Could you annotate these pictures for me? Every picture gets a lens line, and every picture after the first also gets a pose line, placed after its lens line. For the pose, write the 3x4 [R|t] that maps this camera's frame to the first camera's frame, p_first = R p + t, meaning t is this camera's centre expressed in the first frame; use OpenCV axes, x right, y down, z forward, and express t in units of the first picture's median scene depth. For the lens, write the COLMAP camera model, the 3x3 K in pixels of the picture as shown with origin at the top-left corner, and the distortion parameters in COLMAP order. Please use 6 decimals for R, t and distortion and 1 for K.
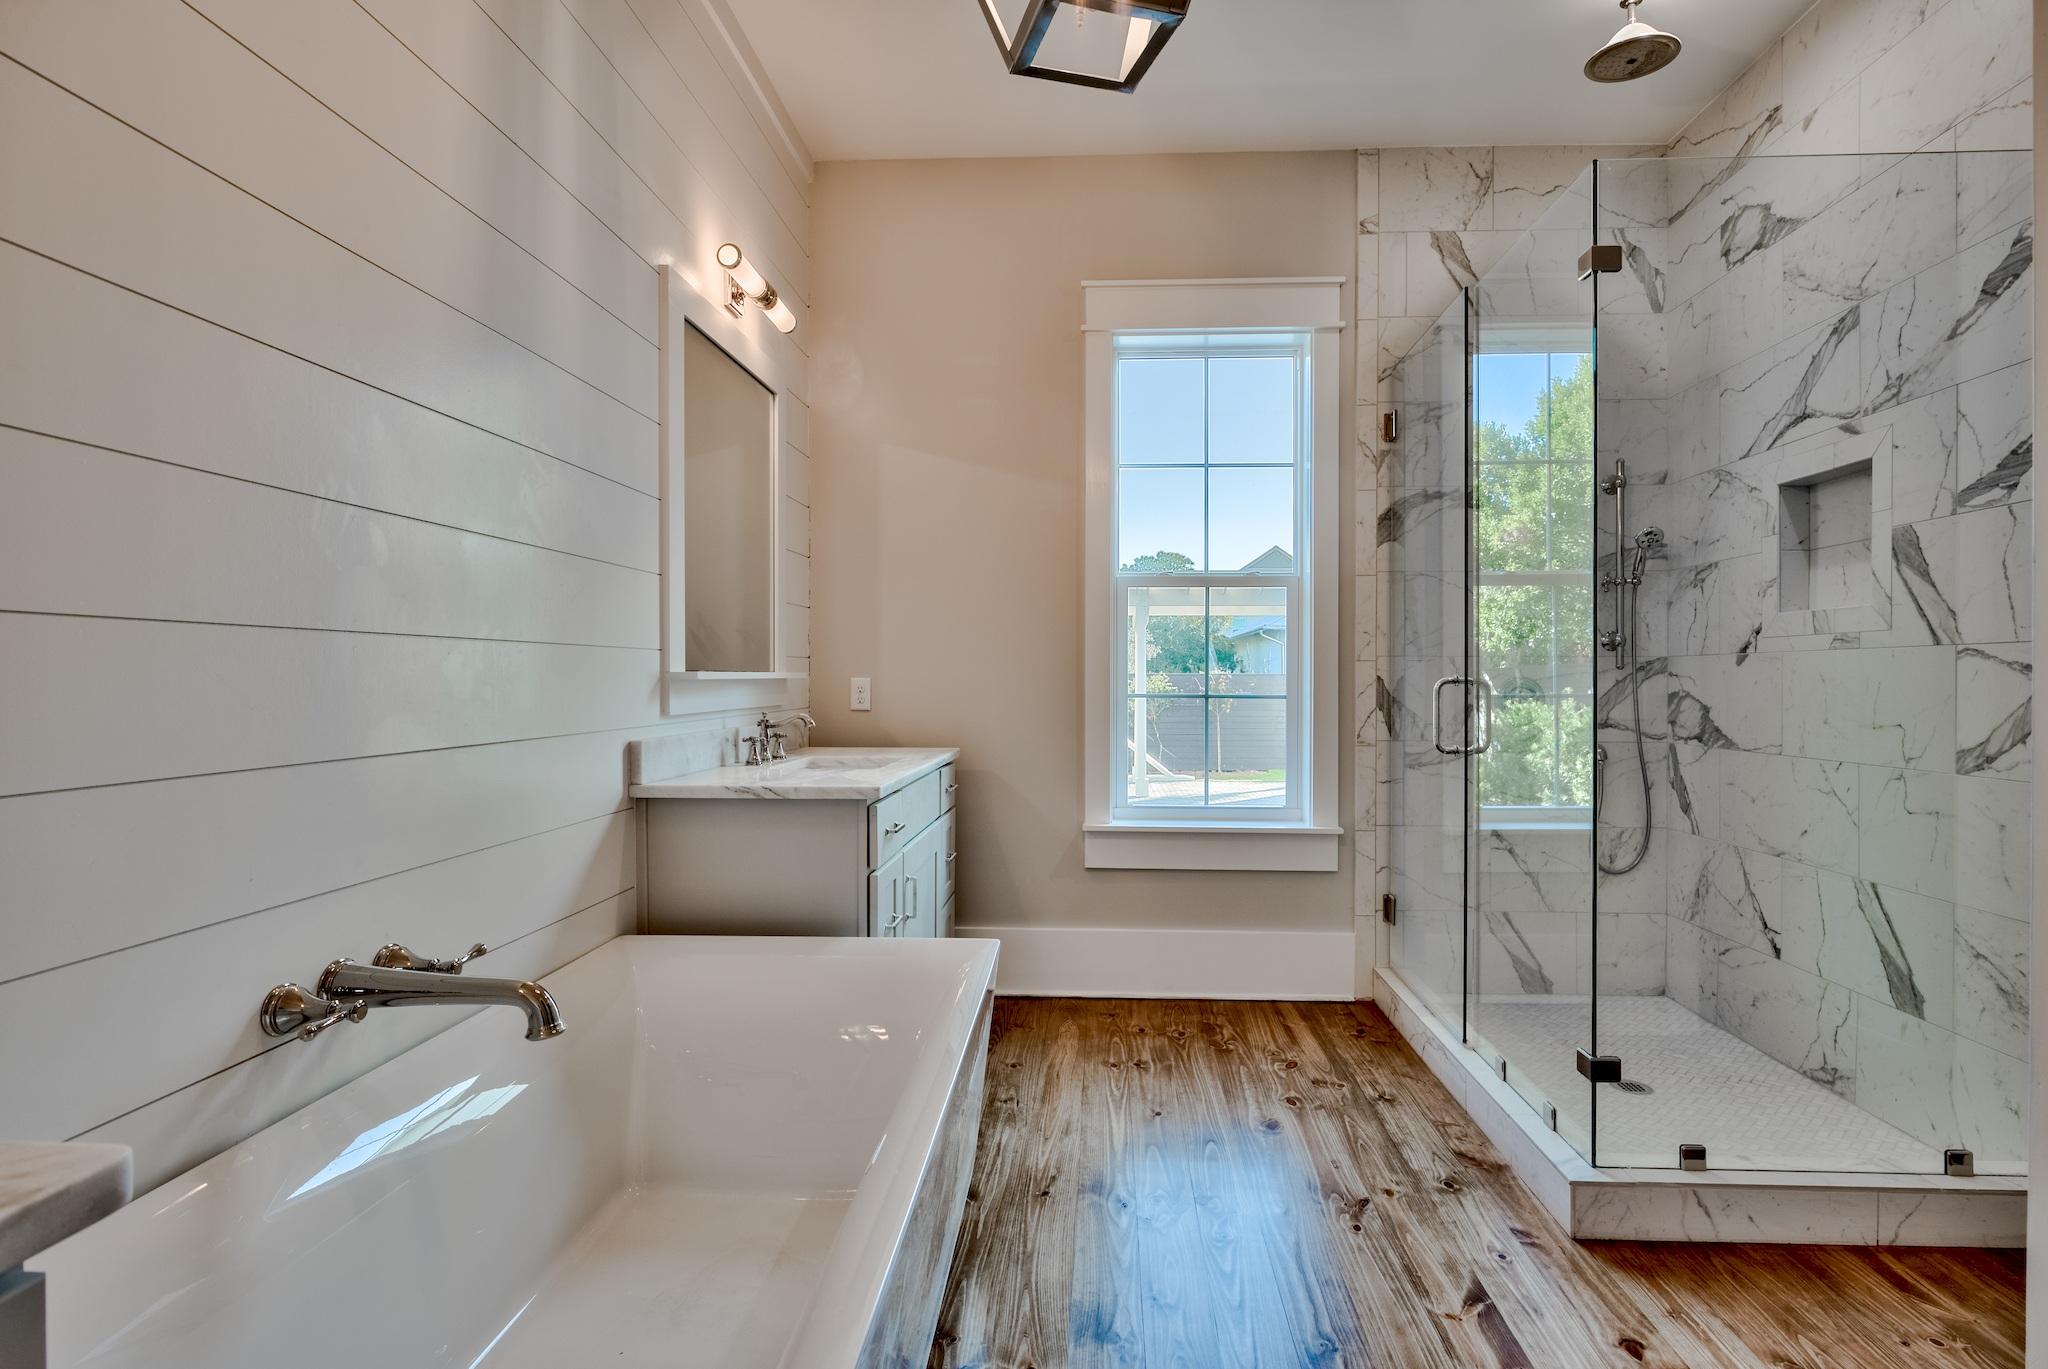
lens RADIAL K [[1004.4, 0, 1055.8], [0, 1004.4, 681.5], [0, 0, 1]] dist [0.000419, 0.000092]
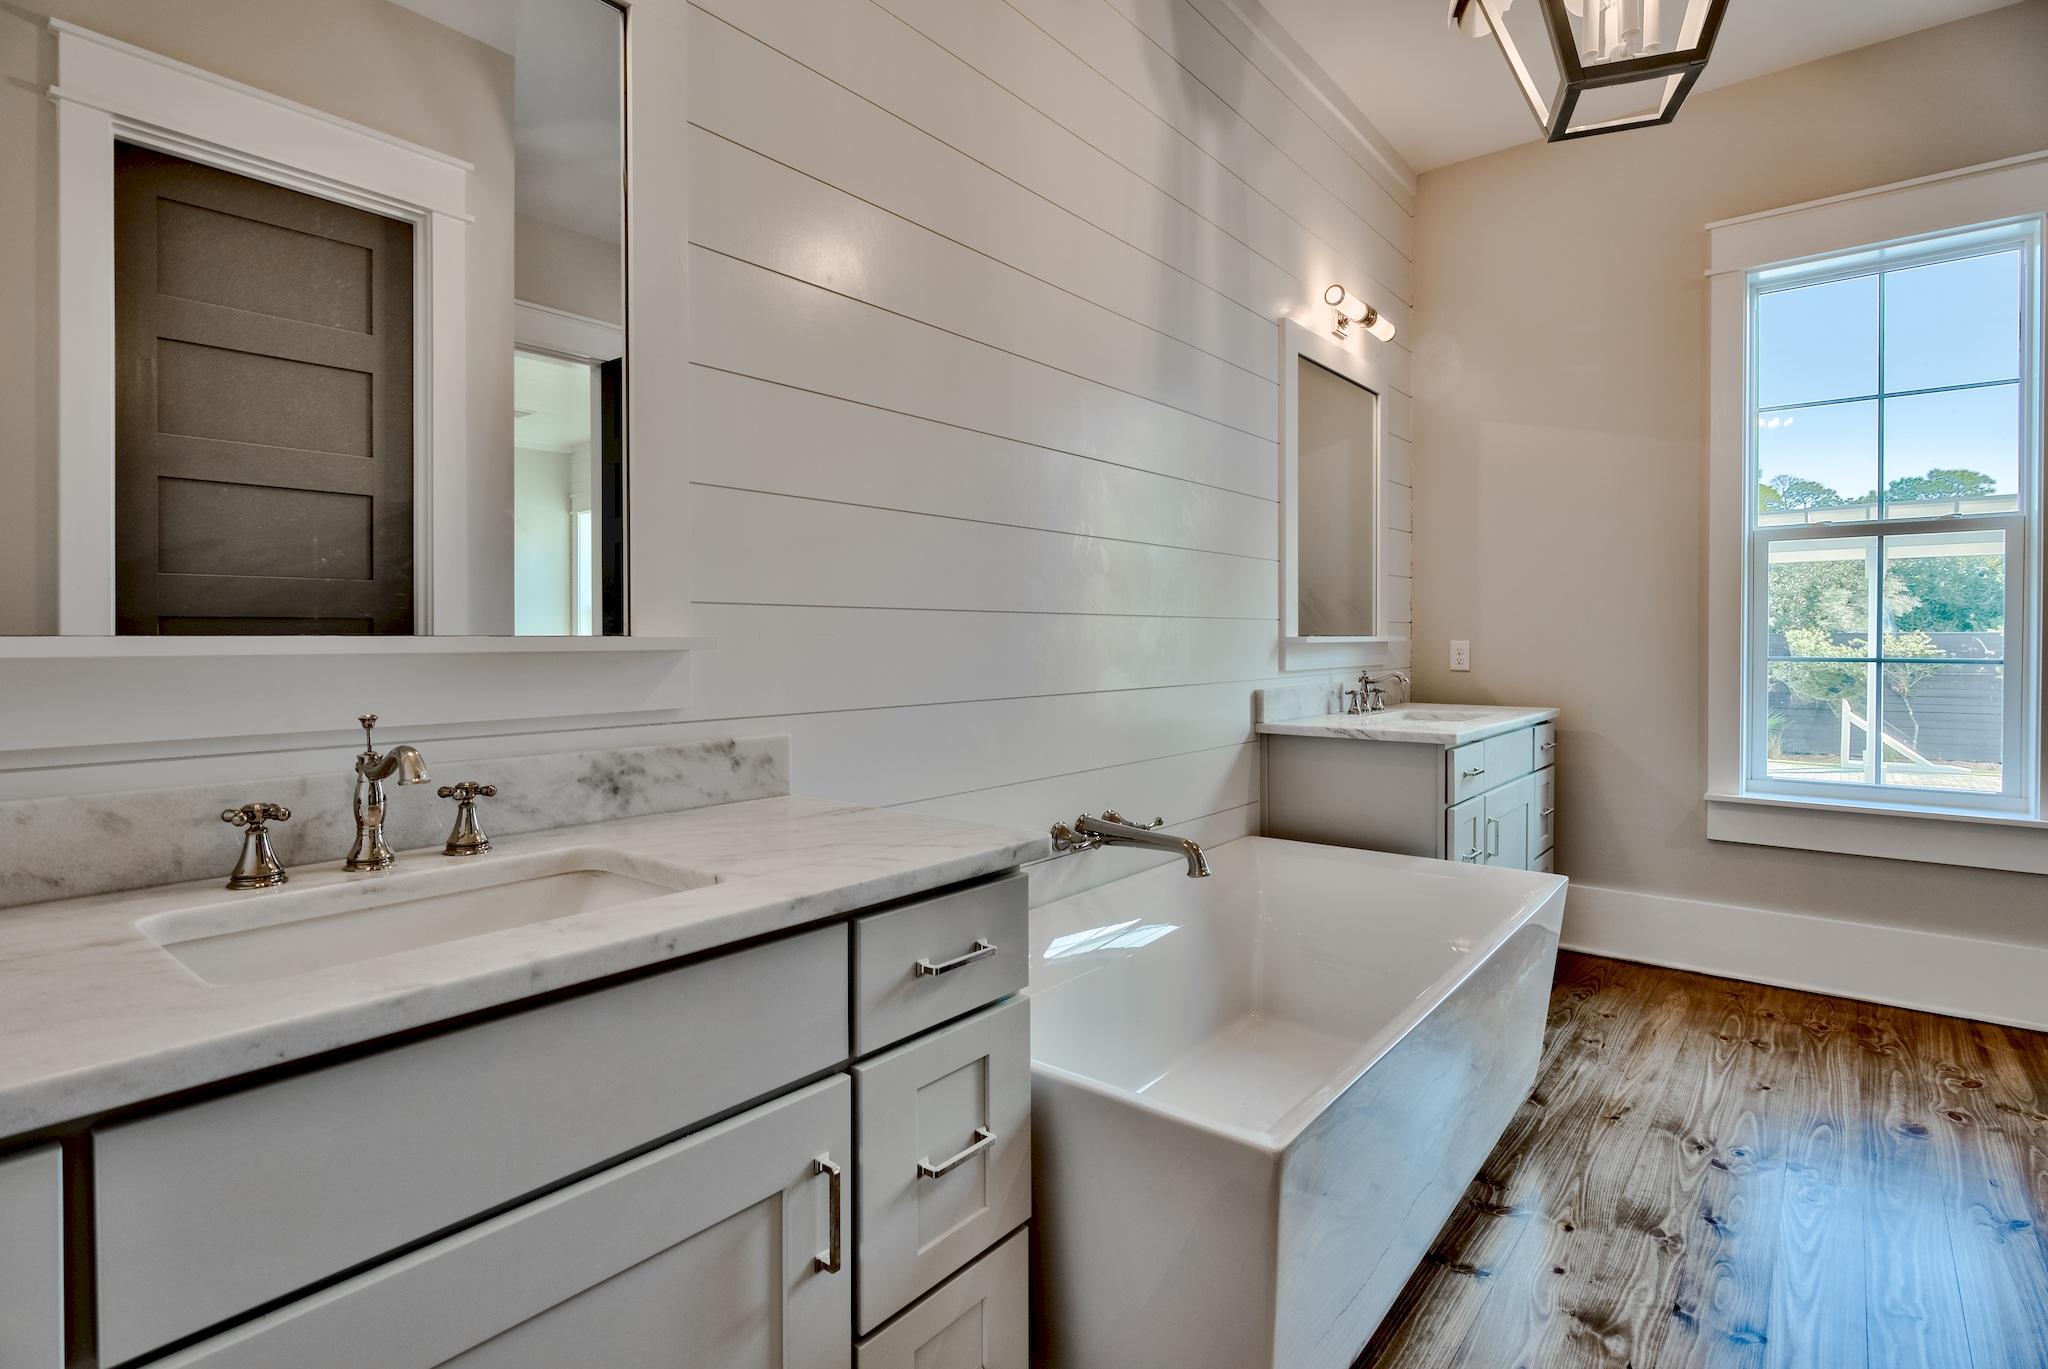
lens RADIAL K [[1026.7, 0, 1028.4], [0, 1026.7, 662.9], [0, 0, 1]] dist [-0.001022, -0.000318]
pose [[0.807873, 0.009927, -0.589273, 0.102505], [0.001406, 0.999823, 0.018771, -0.001354], [0.589355, -0.015994, 0.807716, -0.210225]]
